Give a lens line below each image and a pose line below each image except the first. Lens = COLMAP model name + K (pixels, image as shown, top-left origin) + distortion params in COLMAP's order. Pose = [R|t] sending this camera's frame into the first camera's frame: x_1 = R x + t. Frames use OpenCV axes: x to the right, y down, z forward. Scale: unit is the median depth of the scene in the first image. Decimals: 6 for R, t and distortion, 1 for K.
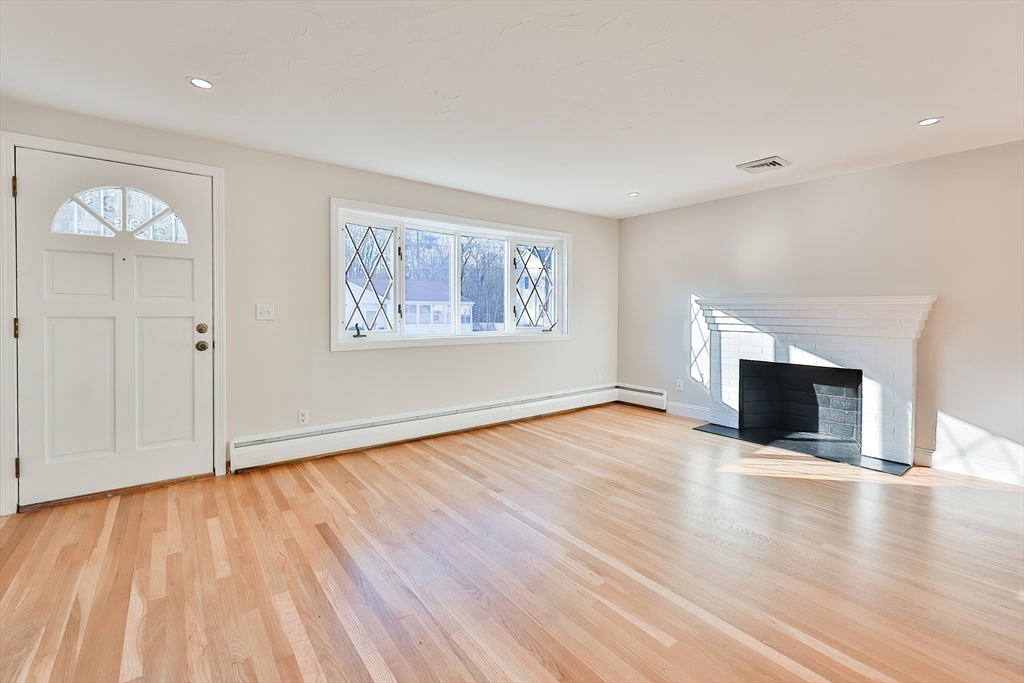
lens RADIAL K [[445.8, 0, 510.9], [0, 445.8, 314.1], [0, 0, 1]] dist [-0.000157, -0.000039]
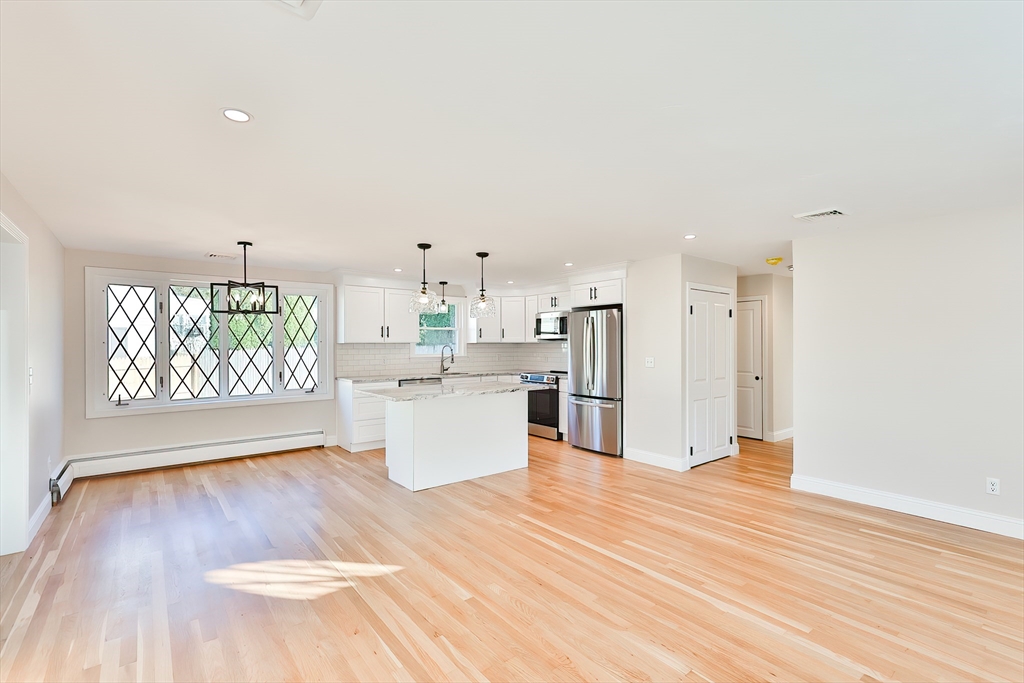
lens RADIAL K [[467.0, 0, 512.0], [0, 467.0, 341.5], [0, 0, 1]] dist [0.014820, -0.000348]
pose [[-0.999831, -0.005609, -0.017515, 0.473955], [-0.005734, 0.999958, 0.007111, -0.075561], [0.017474, 0.007210, -0.999821, 1.613439]]
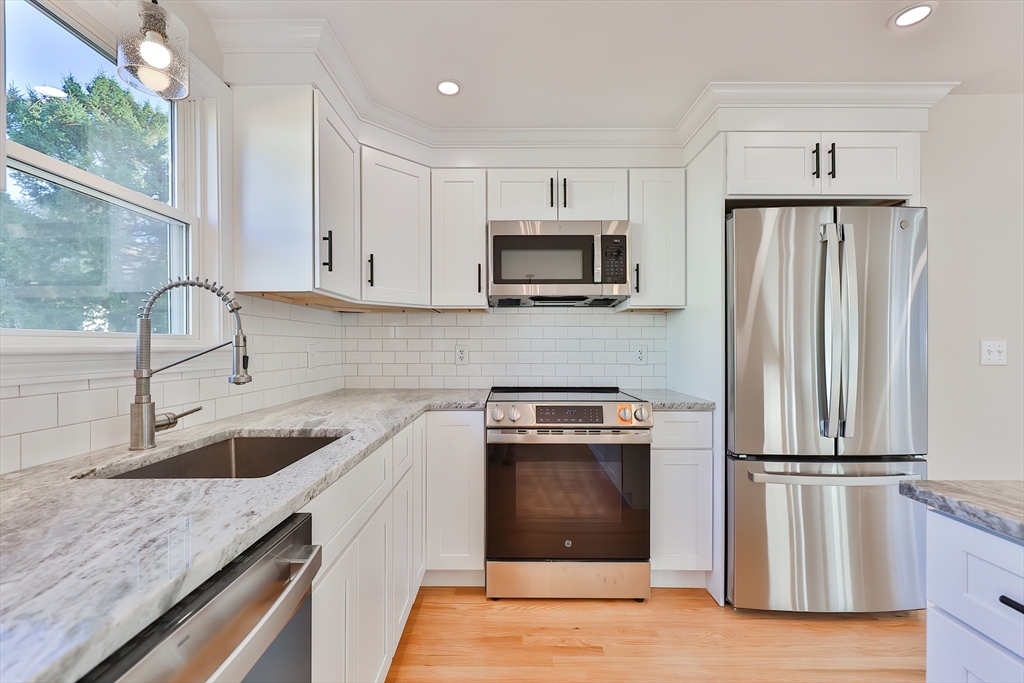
lens RADIAL K [[433.6, 0, 507.5], [0, 433.6, 344.3], [0, 0, 1]] dist [0.001095, -0.000065]
pose [[-0.611771, -0.010308, -0.790968, 0.899969], [-0.016593, 0.999862, -0.000196, 0.014213], [0.790861, 0.013005, -0.611858, -0.362358]]
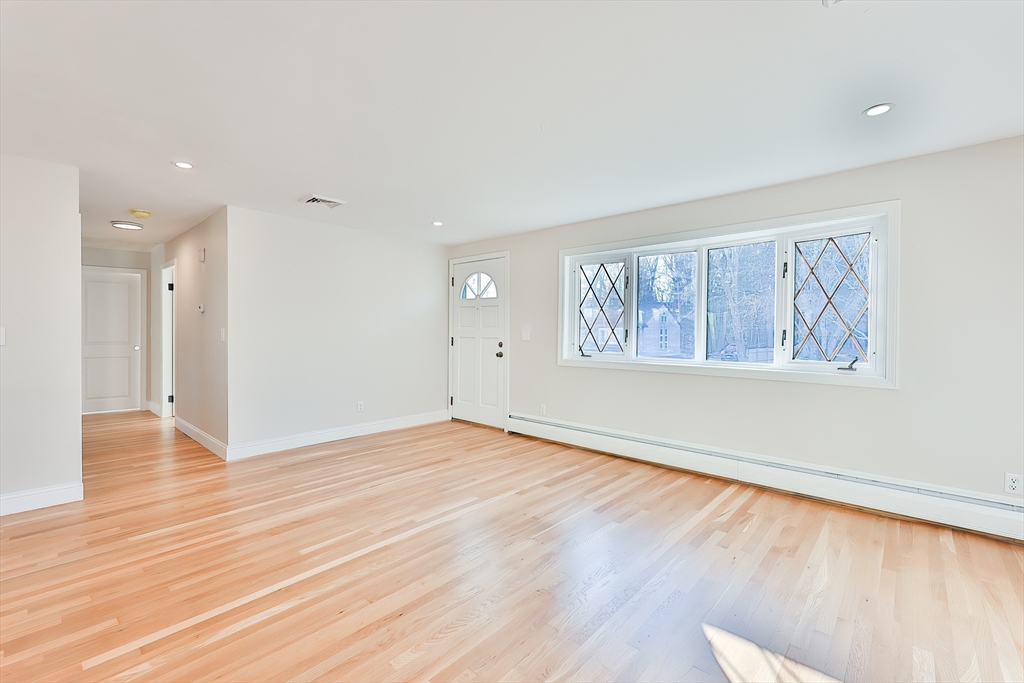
lens RADIAL K [[441.8, 0, 517.6], [0, 441.8, 334.9], [0, 0, 1]] dist [-0.000132, -0.000049]
pose [[0.189205, 0.001559, -0.981936, 1.049308], [-0.015756, 0.999875, -0.001449, -0.004358], [0.981811, 0.015746, 0.189206, 0.759006]]
